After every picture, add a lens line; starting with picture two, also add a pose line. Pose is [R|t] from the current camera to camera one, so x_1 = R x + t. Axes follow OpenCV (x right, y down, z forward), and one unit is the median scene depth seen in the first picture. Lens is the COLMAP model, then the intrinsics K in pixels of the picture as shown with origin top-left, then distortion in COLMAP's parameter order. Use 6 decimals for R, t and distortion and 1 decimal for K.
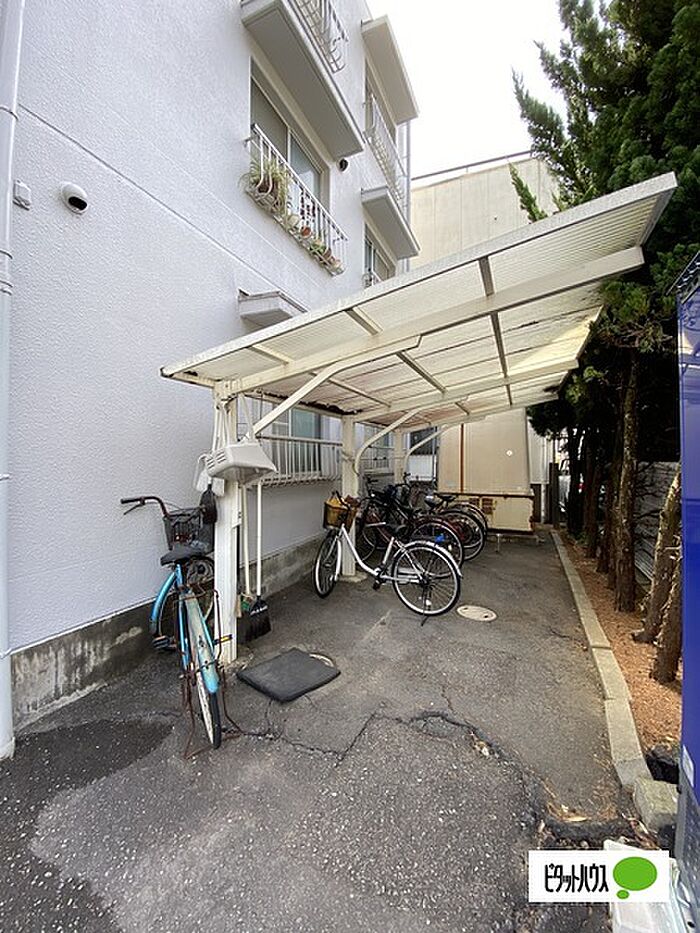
lens RADIAL K [[378.2, 0, 354.6], [0, 378.2, 467.2], [0, 0, 1]] dist [-0.000511, -0.005214]
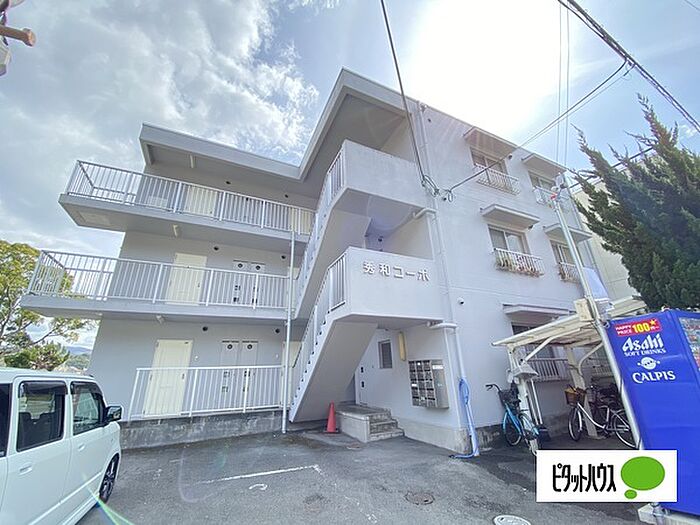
lens RADIAL K [[283.8, 0, 347.7], [0, 283.8, 263.9], [0, 0, 1]] dist [-0.000511, -0.005214]
pose [[0.757041, -0.258676, -0.599980, 0.137435], [0.017990, 0.926193, -0.376620, 0.010279], [0.653120, 0.274323, 0.705820, -1.122442]]
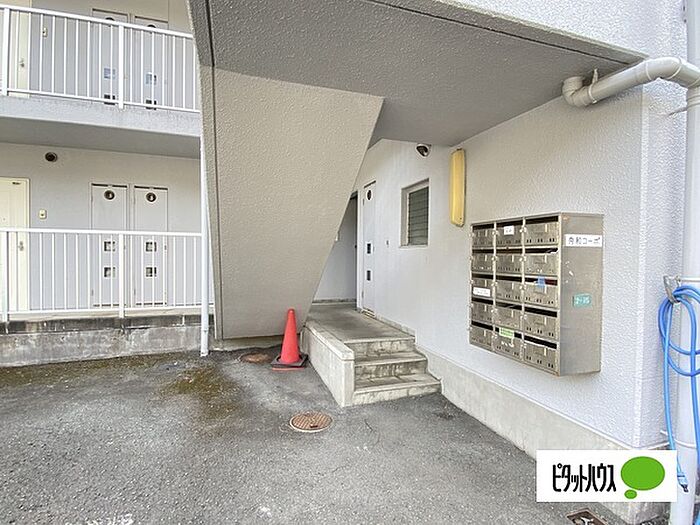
lens RADIAL K [[356.0, 0, 344.8], [0, 356.0, 264.0], [0, 0, 1]] dist [0.004874, -0.000860]
pose [[0.674069, 0.022187, -0.738335, -0.398810], [-0.023534, 0.999686, 0.008555, -0.003541], [0.738293, 0.011609, 0.674380, -0.199031]]
